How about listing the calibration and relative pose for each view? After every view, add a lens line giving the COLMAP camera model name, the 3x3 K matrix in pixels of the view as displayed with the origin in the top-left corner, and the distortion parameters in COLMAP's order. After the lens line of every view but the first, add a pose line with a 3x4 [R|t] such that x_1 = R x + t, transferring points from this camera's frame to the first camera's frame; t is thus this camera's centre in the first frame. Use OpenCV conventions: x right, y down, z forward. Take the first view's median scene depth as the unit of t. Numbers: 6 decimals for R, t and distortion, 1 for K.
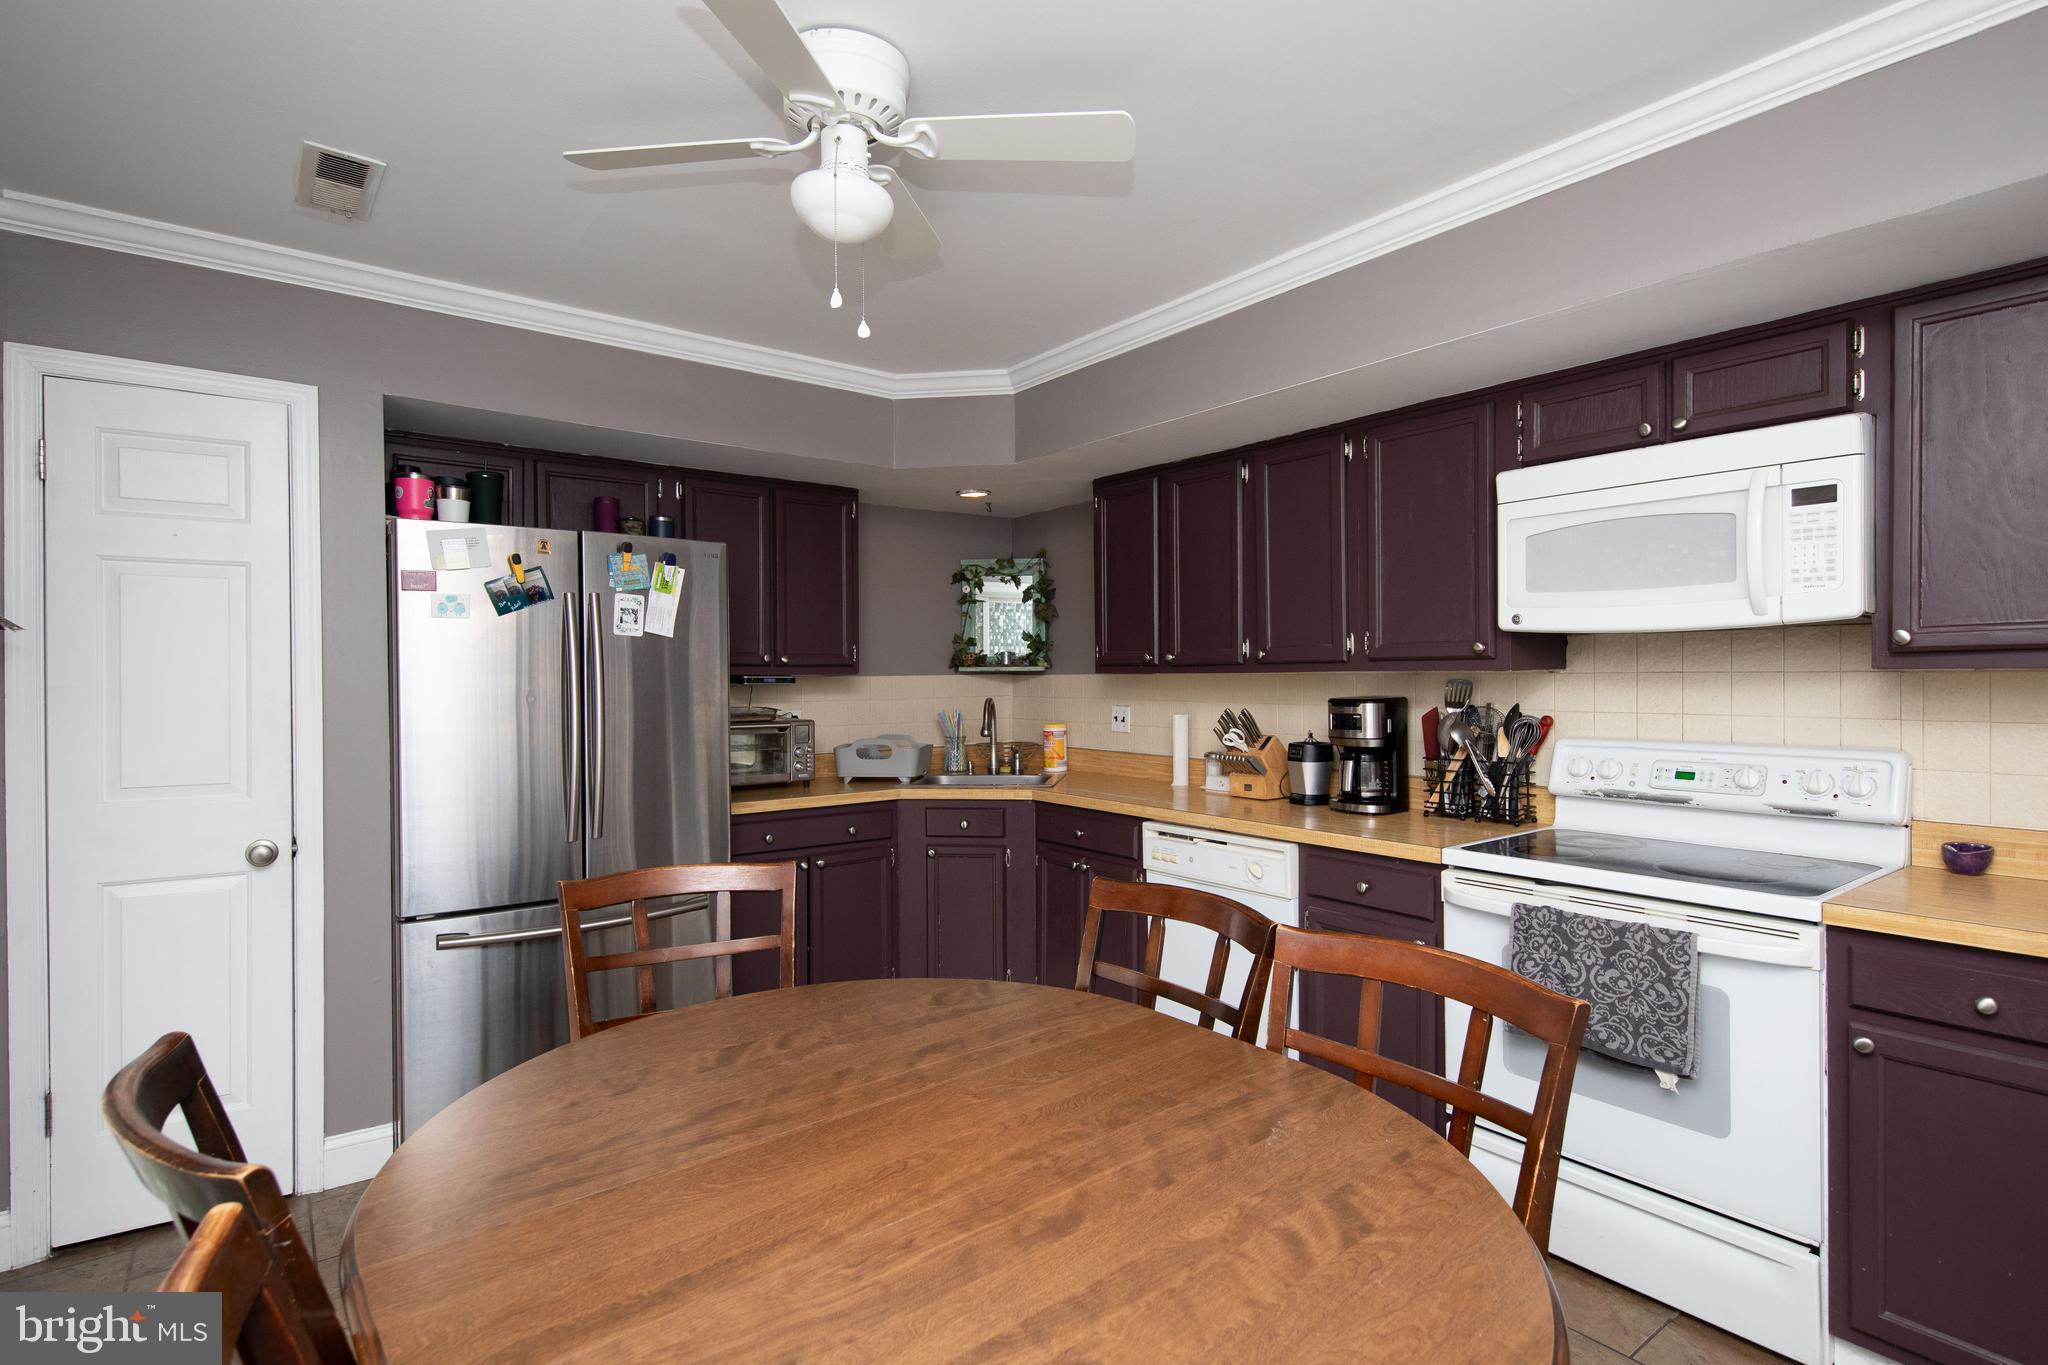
lens RADIAL K [[1018.0, 0, 1024.0], [0, 1018.0, 682.5], [0, 0, 1]] dist [0.017616, -0.000237]
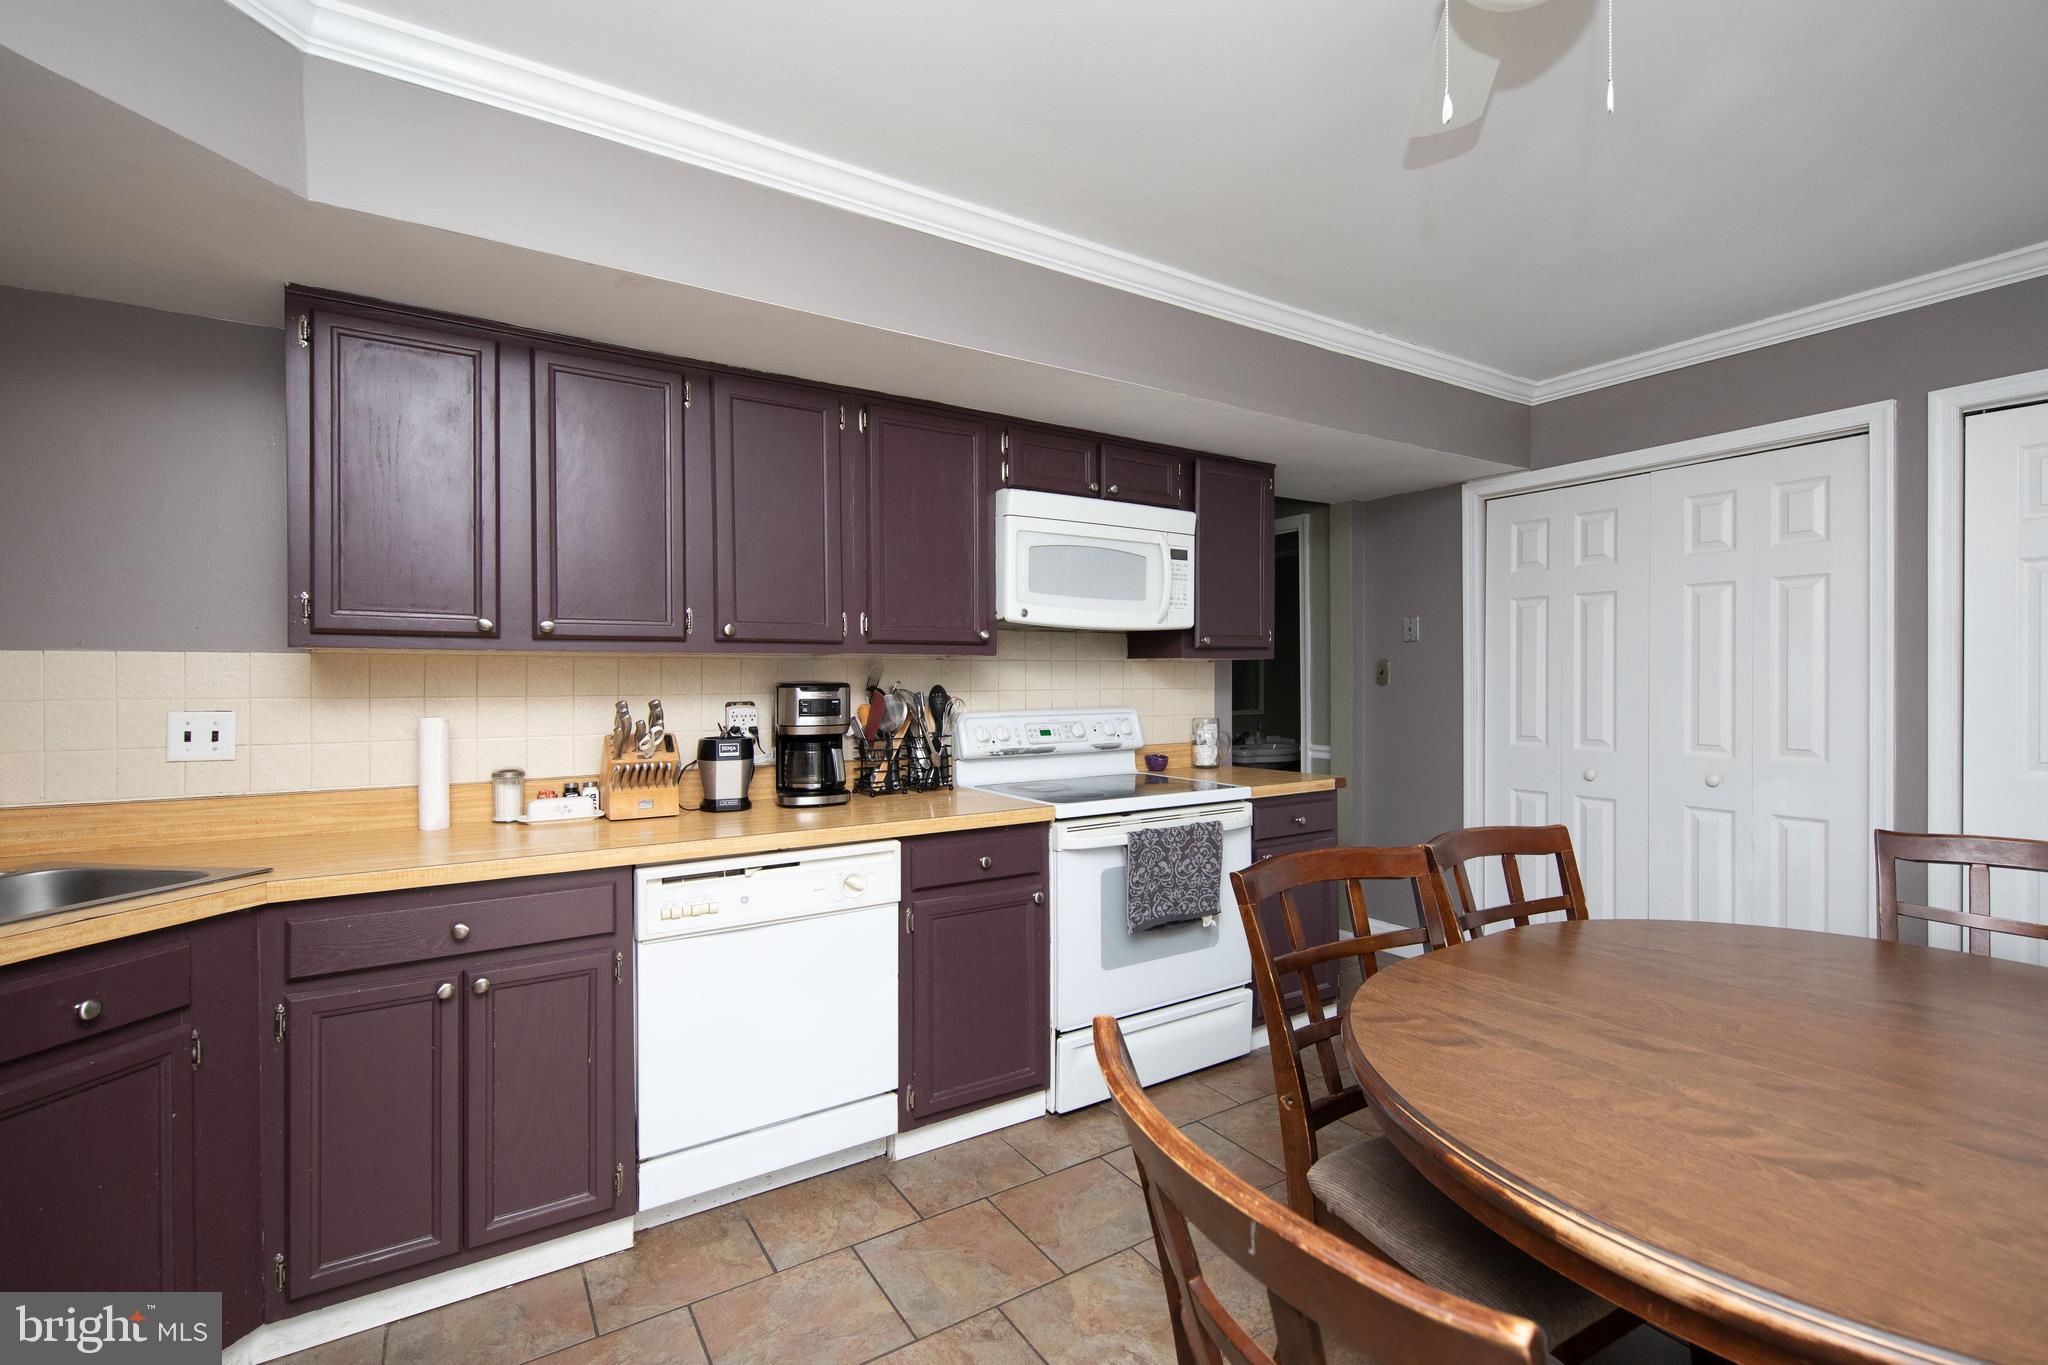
lens RADIAL K [[884.3, 0, 1024.0], [0, 884.3, 682.5], [0, 0, 1]] dist [0.012606, -0.000122]
pose [[0.091239, 0.001186, 0.995828, -0.619022], [0.011626, 0.999930, -0.002256, 0.025385], [-0.995761, 0.011783, 0.091218, 0.985098]]
